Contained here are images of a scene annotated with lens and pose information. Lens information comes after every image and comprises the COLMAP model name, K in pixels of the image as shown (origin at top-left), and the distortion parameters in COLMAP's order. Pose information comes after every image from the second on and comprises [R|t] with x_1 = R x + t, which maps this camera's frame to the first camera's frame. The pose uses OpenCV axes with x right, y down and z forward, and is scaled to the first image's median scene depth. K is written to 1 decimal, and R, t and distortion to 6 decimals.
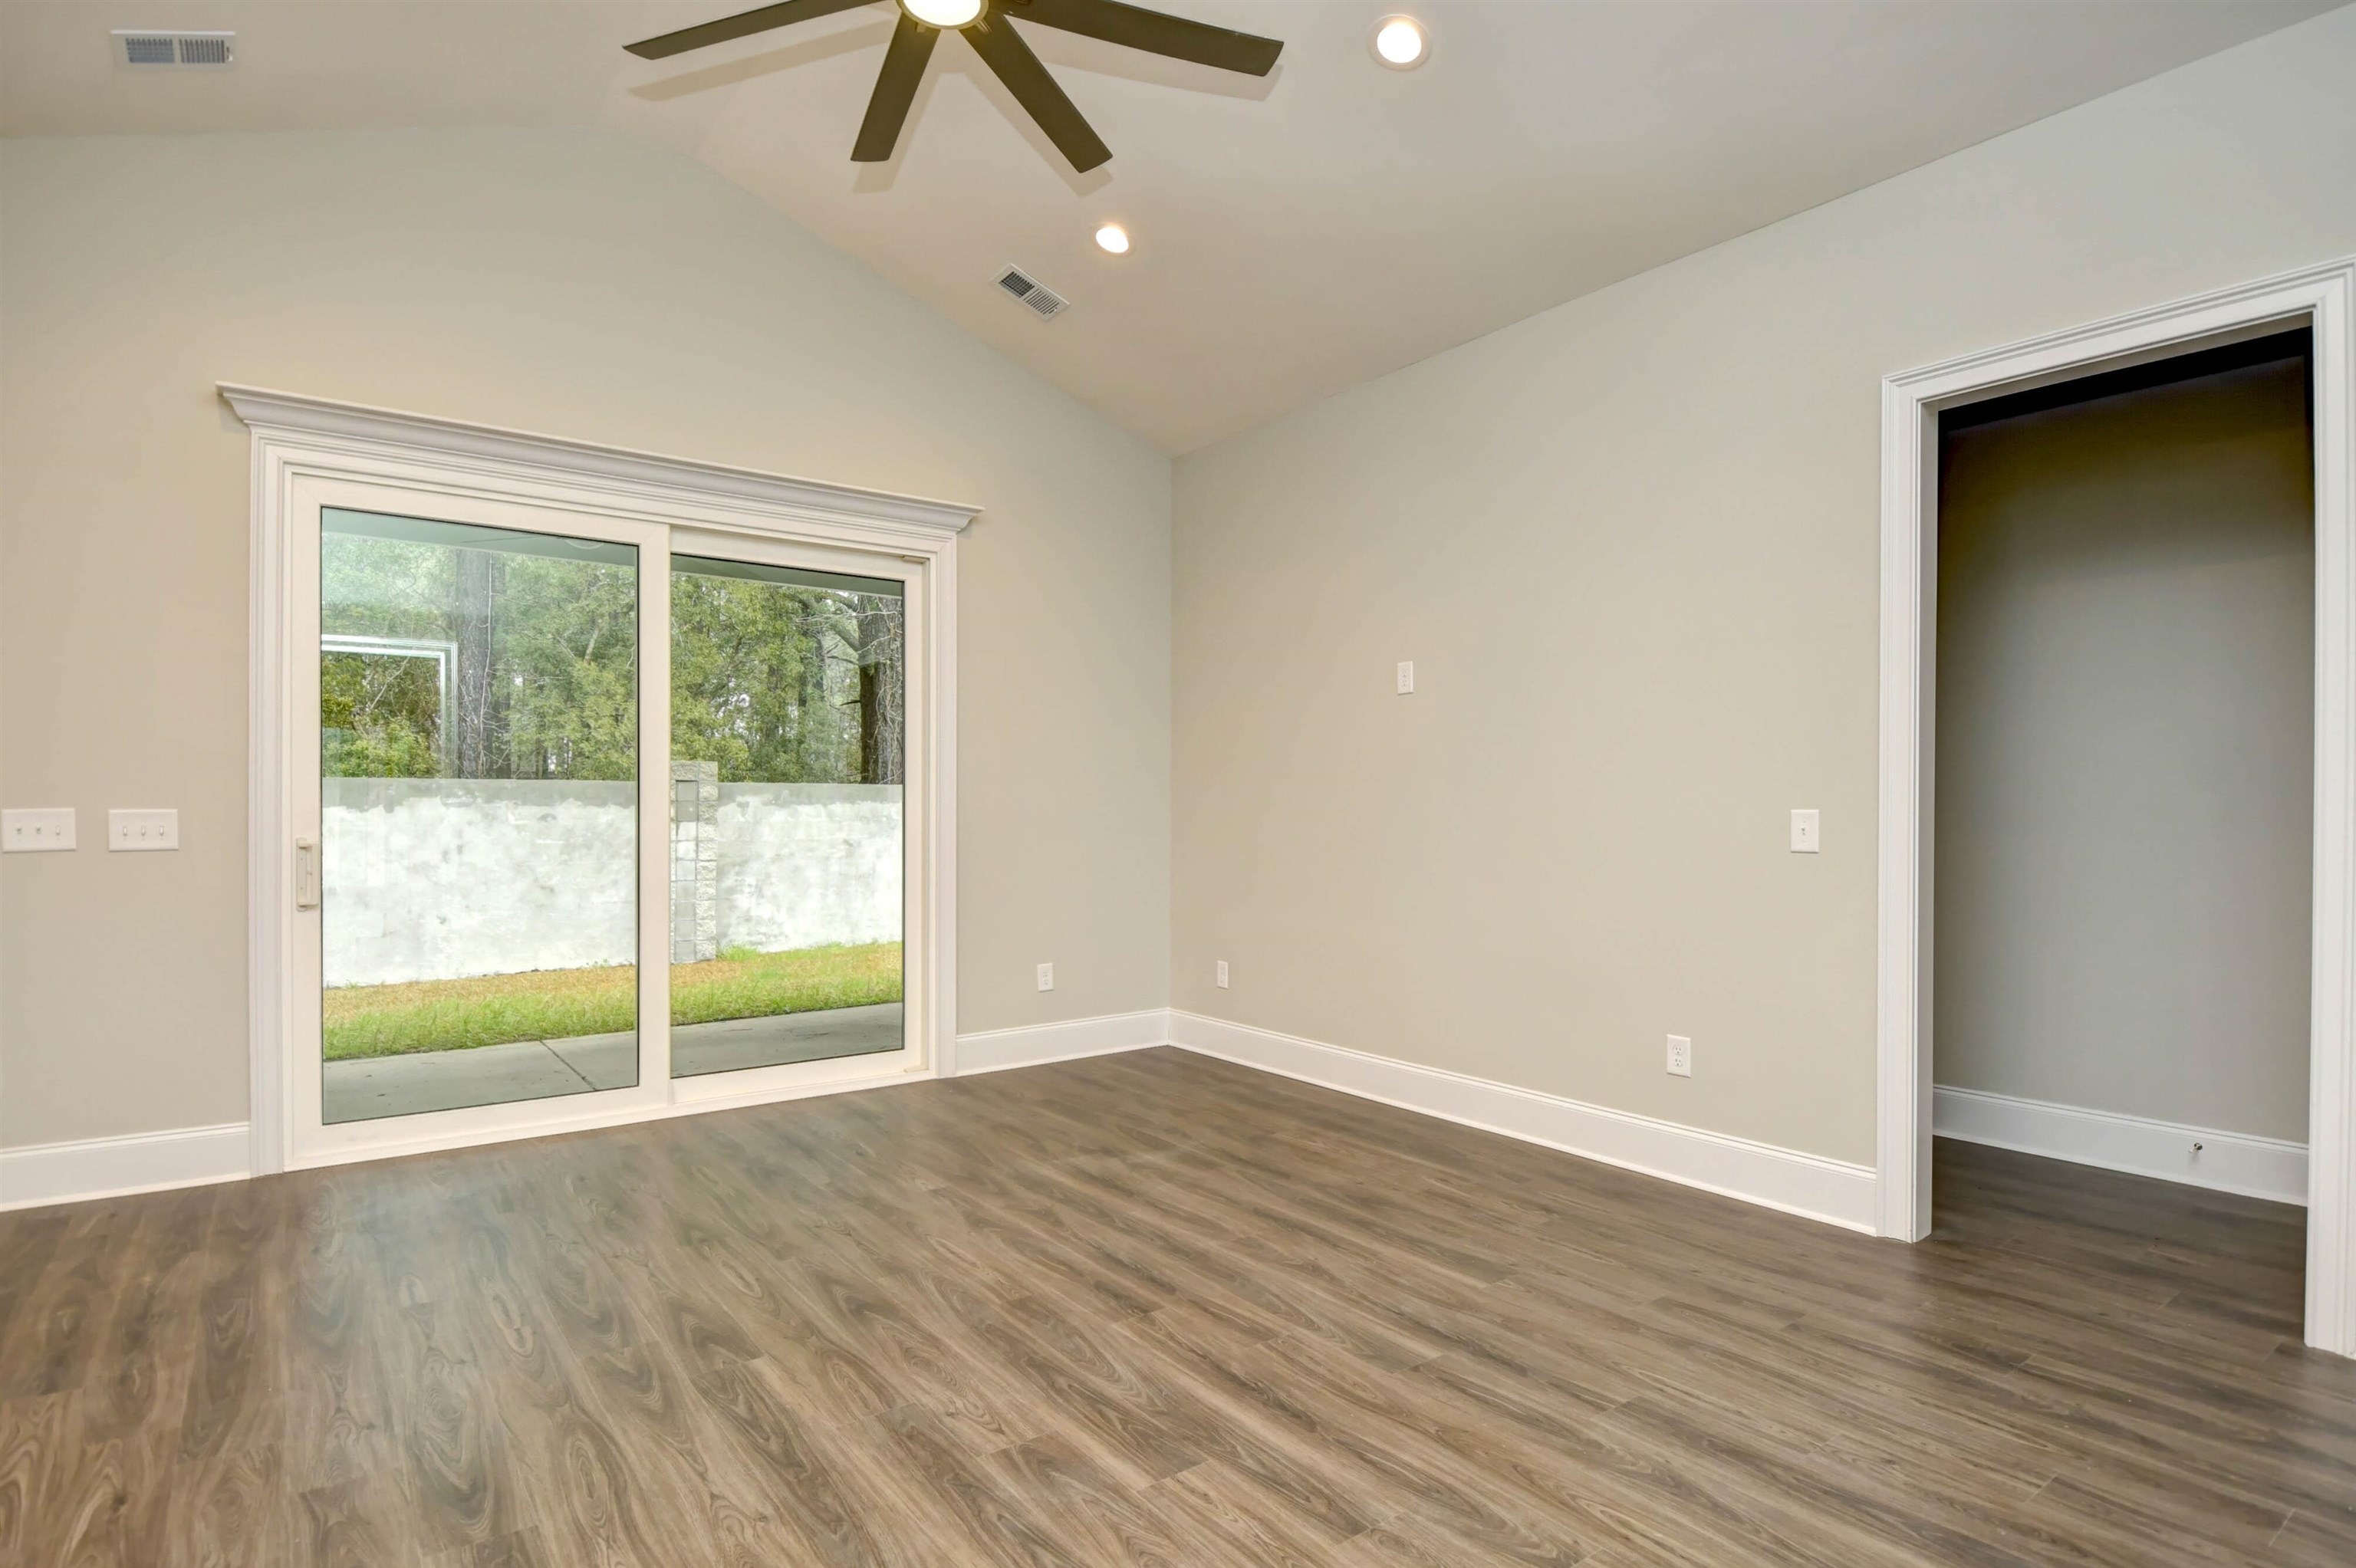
lens RADIAL K [[1217.5, 0, 1180.7], [0, 1217.5, 811.6], [0, 0, 1]] dist [0.049036, -0.059711]
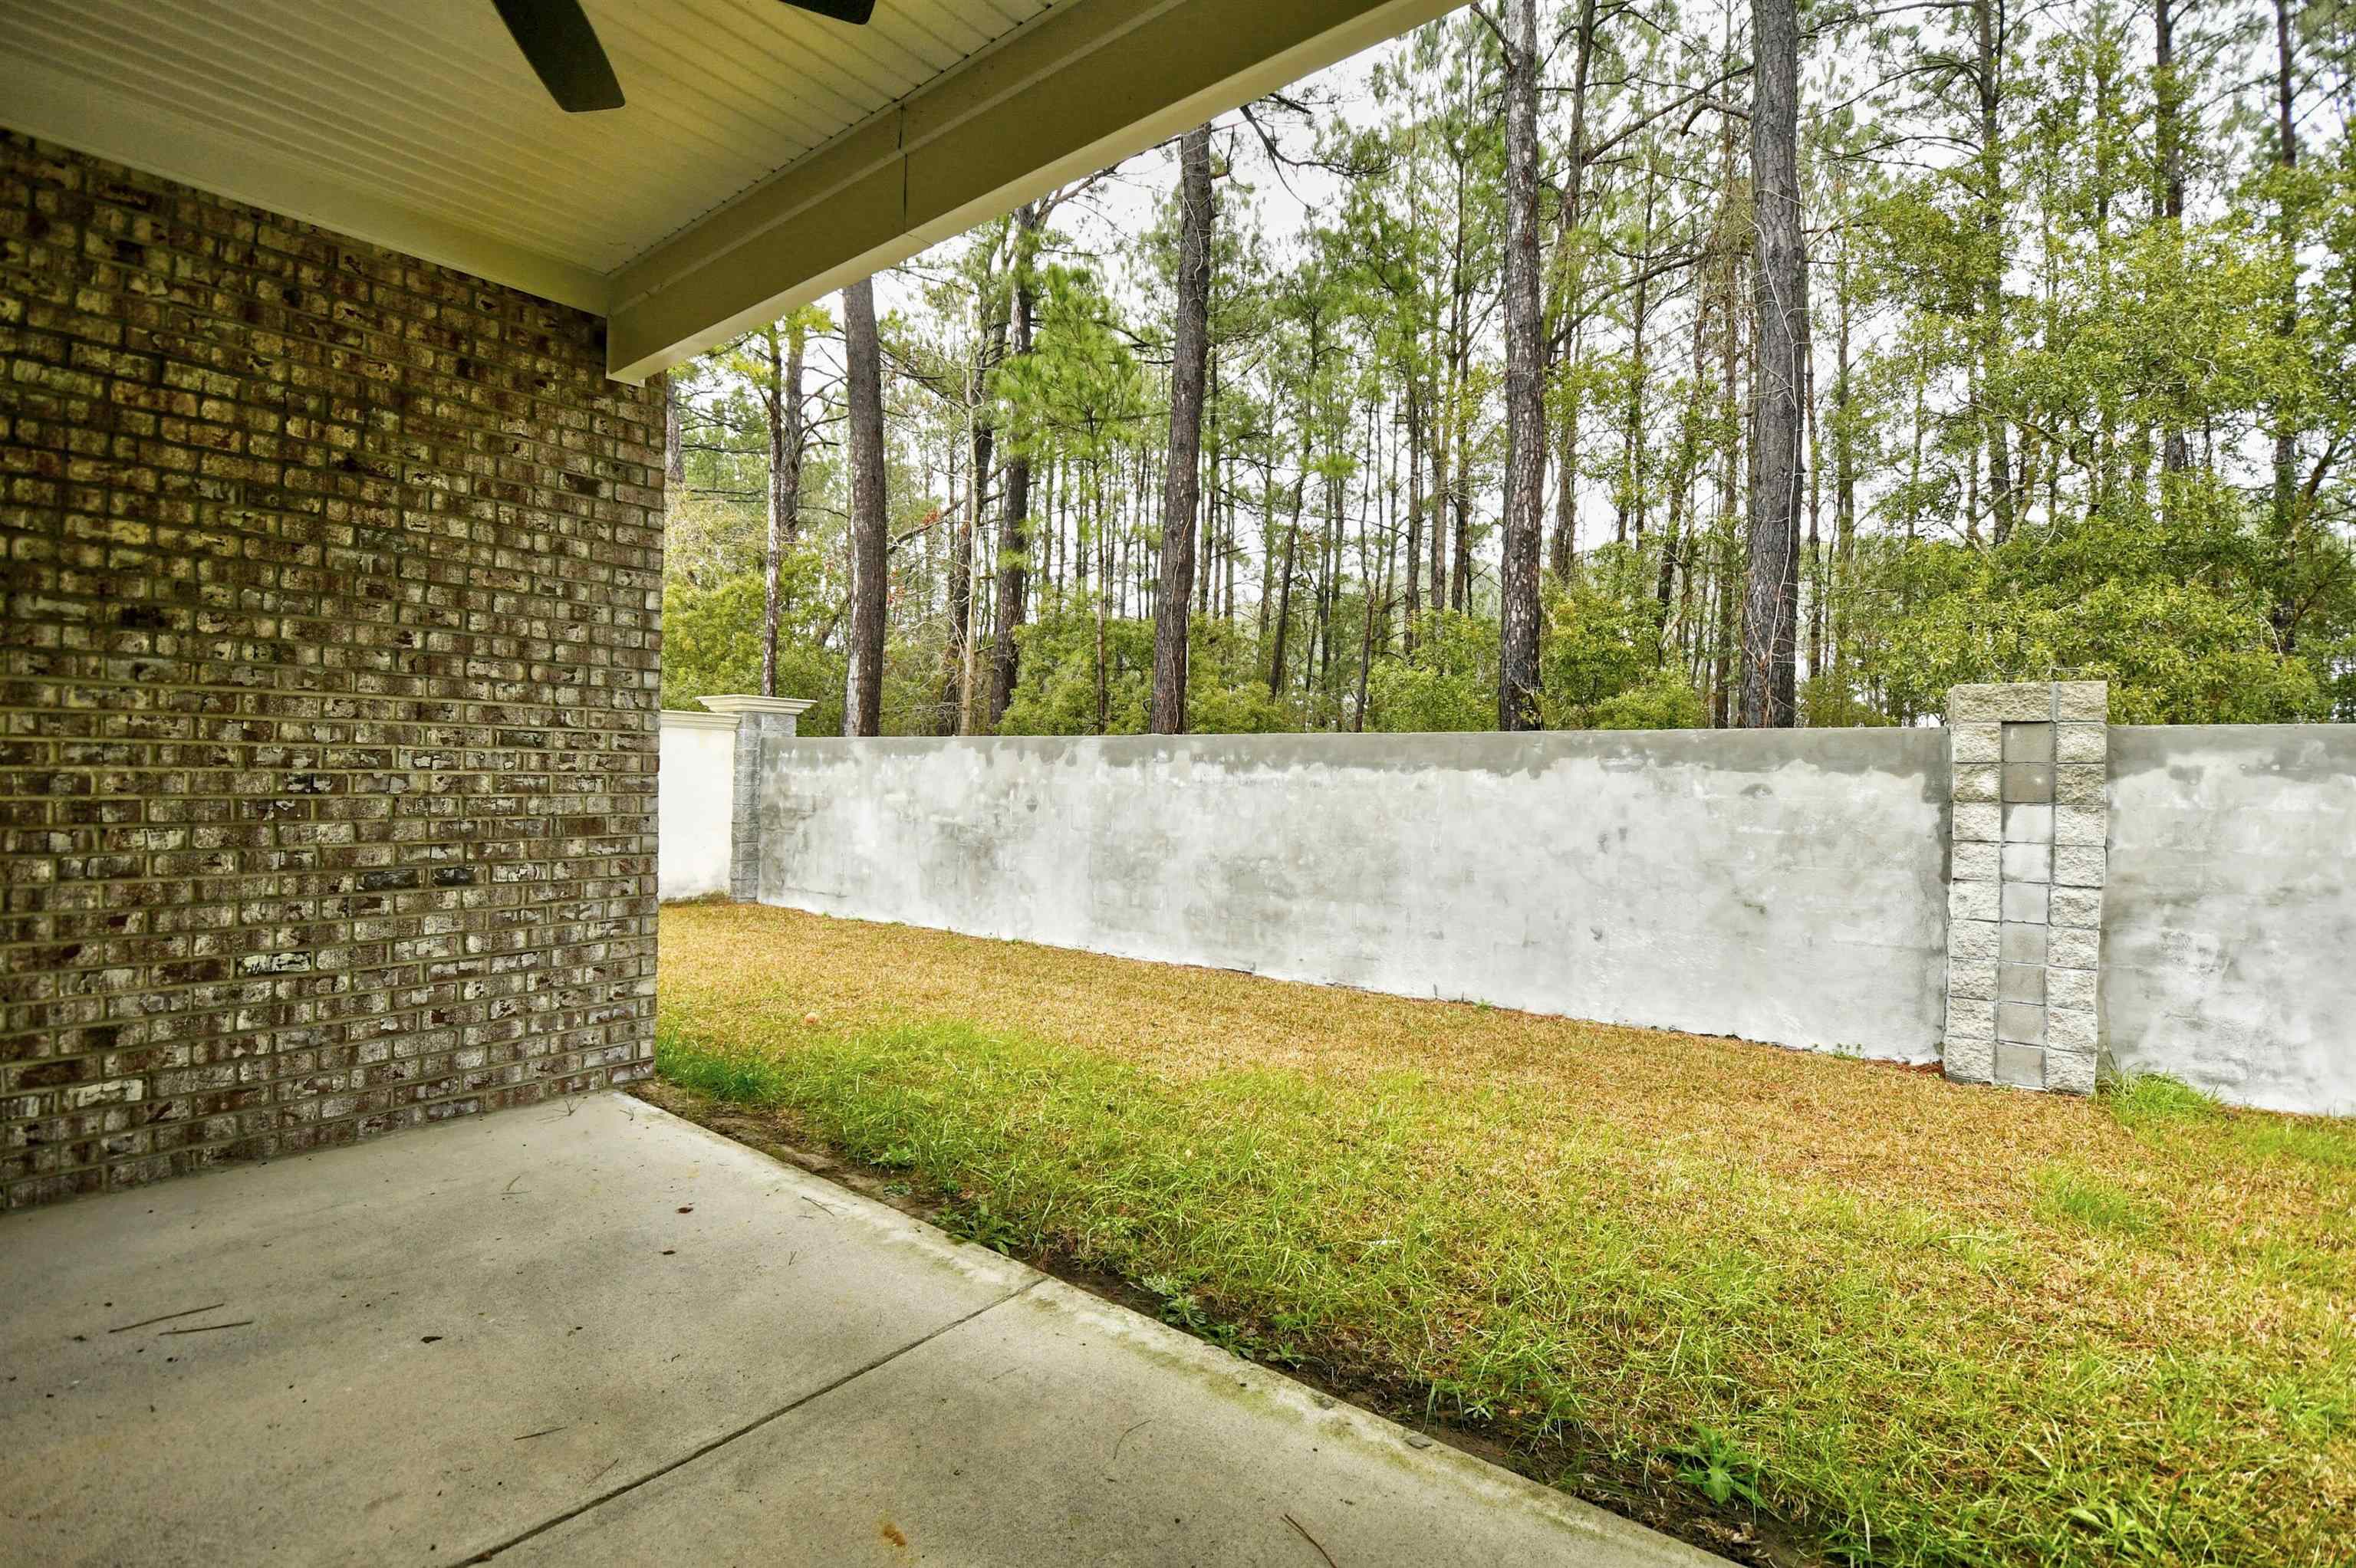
lens RADIAL K [[1040.3, 0, 1193.1], [0, 1040.3, 773.3], [0, 0, 1]] dist [0.019451, -0.026115]
pose [[0.272214, 0.000834, -0.962236, -0.218788], [-0.021350, 0.999759, -0.005173, 0.011914], [0.962000, 0.021952, 0.272166, 1.386662]]
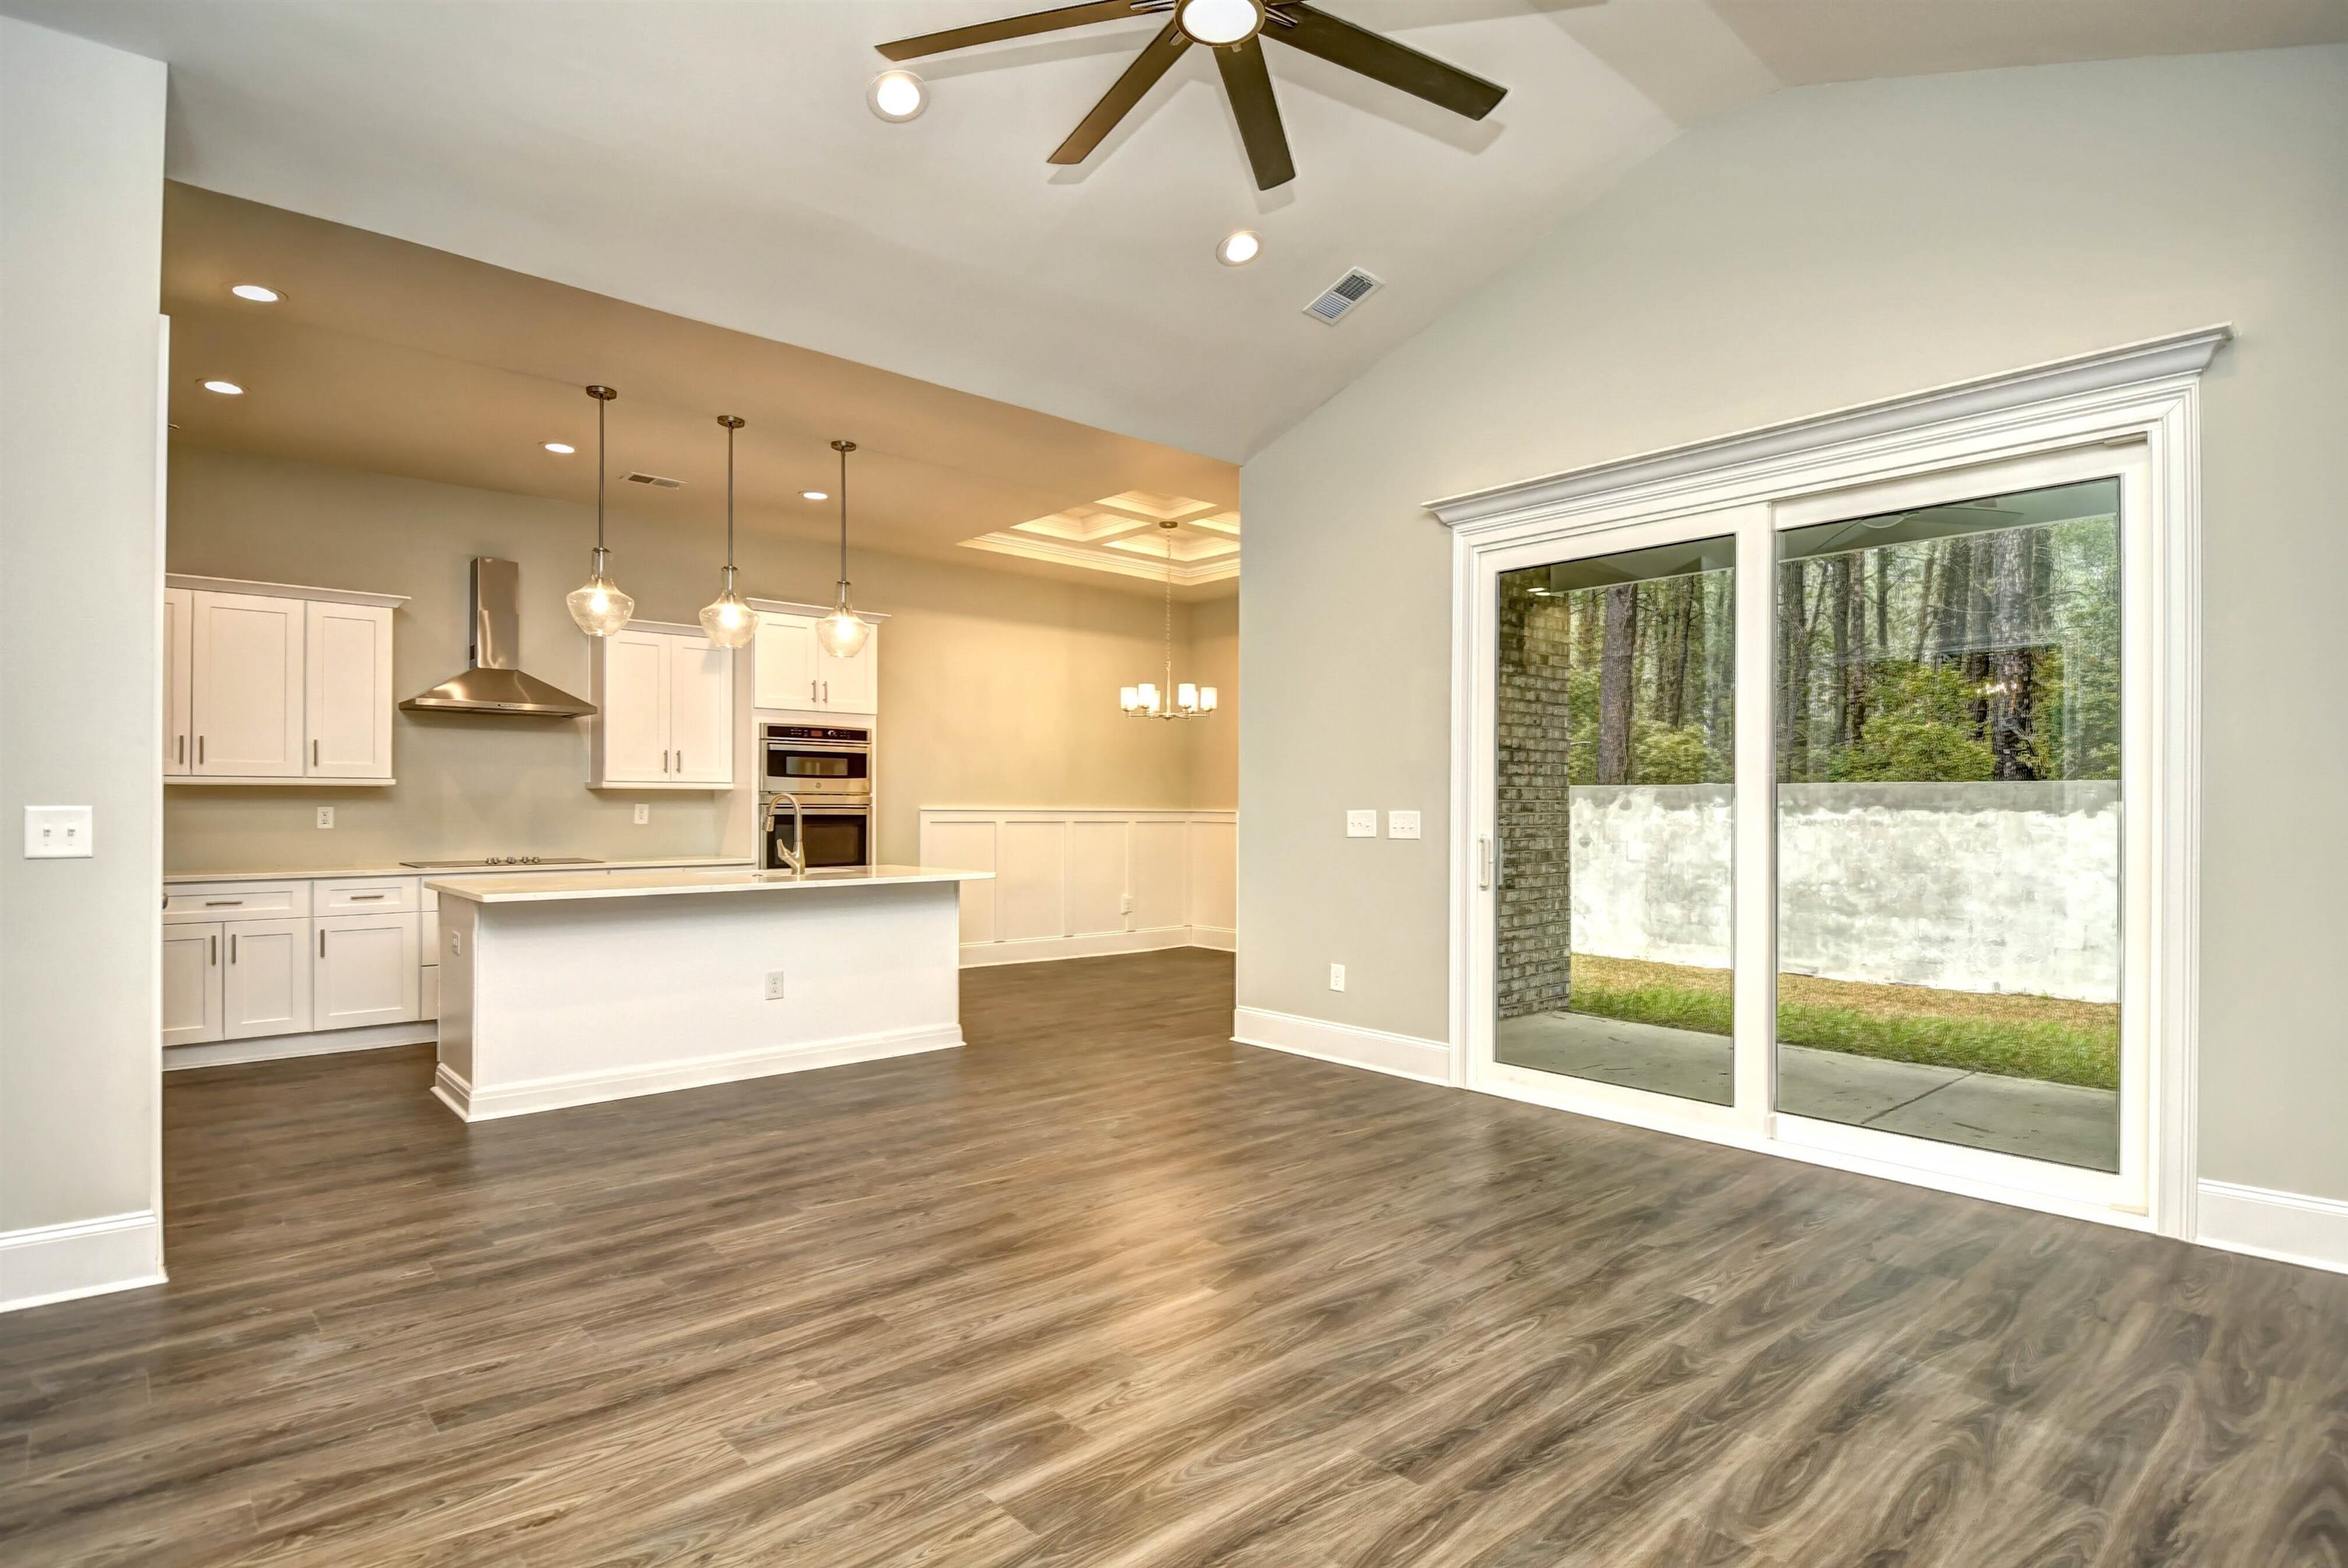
lens RADIAL K [[1197.2, 0, 1170.8], [0, 1197.2, 793.8], [0, 0, 1]] dist [0.022035, -0.029580]
pose [[0.086294, -0.010996, -0.996209, 0.445626], [-0.007654, 0.999902, -0.011700, -0.002588], [0.996240, 0.008635, 0.086201, 0.495095]]
